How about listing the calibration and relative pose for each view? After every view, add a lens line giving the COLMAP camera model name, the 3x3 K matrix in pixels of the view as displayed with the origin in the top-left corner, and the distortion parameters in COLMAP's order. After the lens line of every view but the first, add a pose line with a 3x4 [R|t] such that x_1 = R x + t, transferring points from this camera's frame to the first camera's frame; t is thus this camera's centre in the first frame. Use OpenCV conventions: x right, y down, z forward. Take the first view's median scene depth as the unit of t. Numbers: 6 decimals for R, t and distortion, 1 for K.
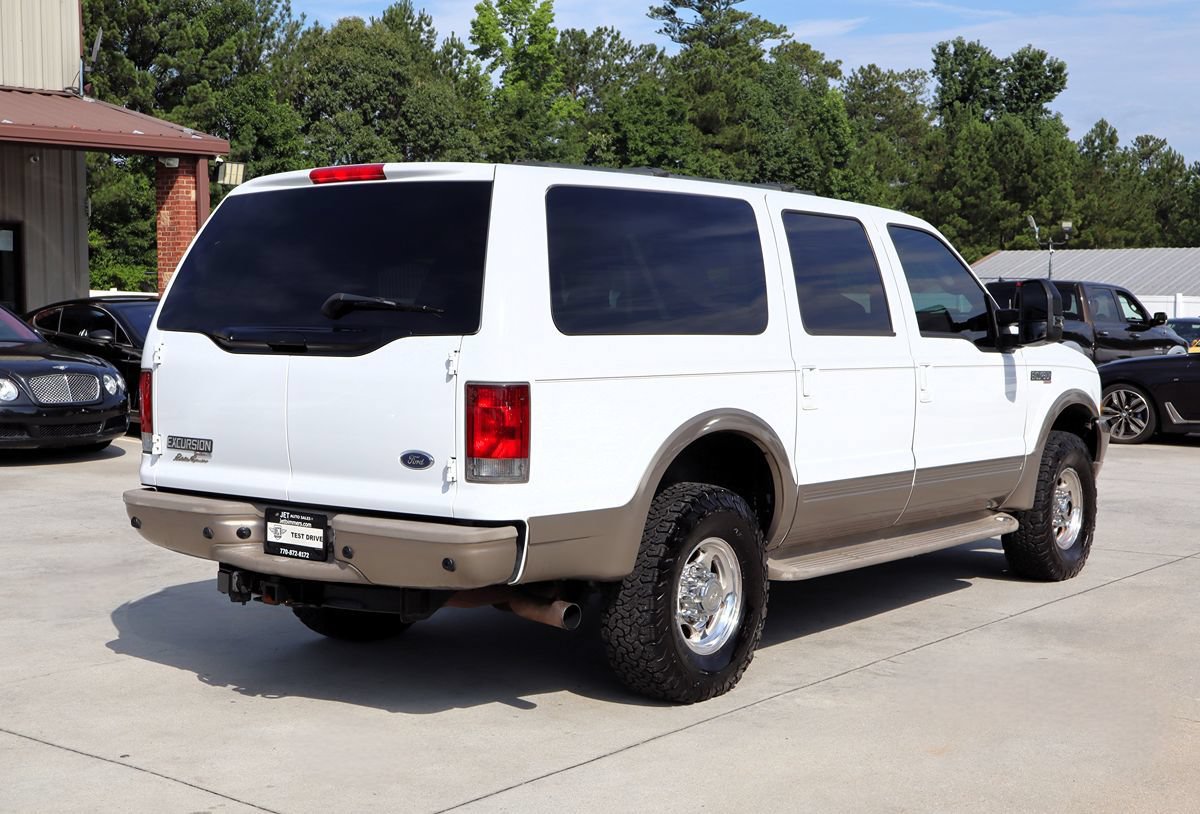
lens RADIAL K [[1817.6, 0, 600.3], [0, 1817.6, 453.6], [0, 0, 1]] dist [-0.013470, 0.083017]
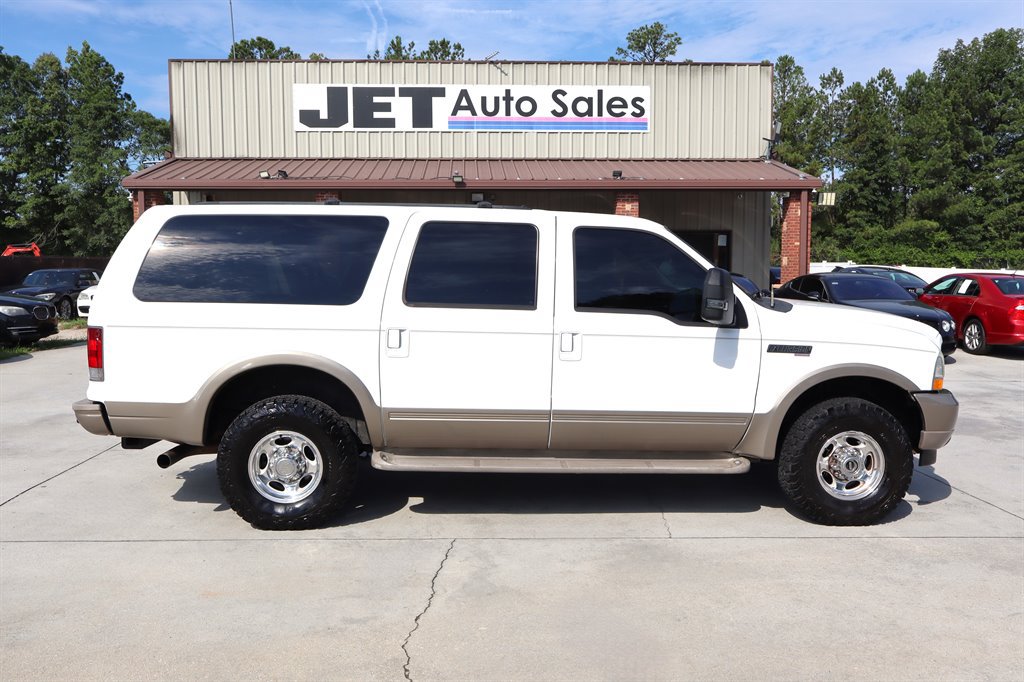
lens RADIAL K [[924.0, 0, 512.0], [0, 924.0, 341.0], [0, 0, 1]] dist [-0.002131, -0.005631]
pose [[0.612590, 0.069199, -0.787366, 0.585333], [-0.073252, 0.996843, 0.030617, -0.051445], [0.786999, 0.038920, 0.615725, 0.467070]]
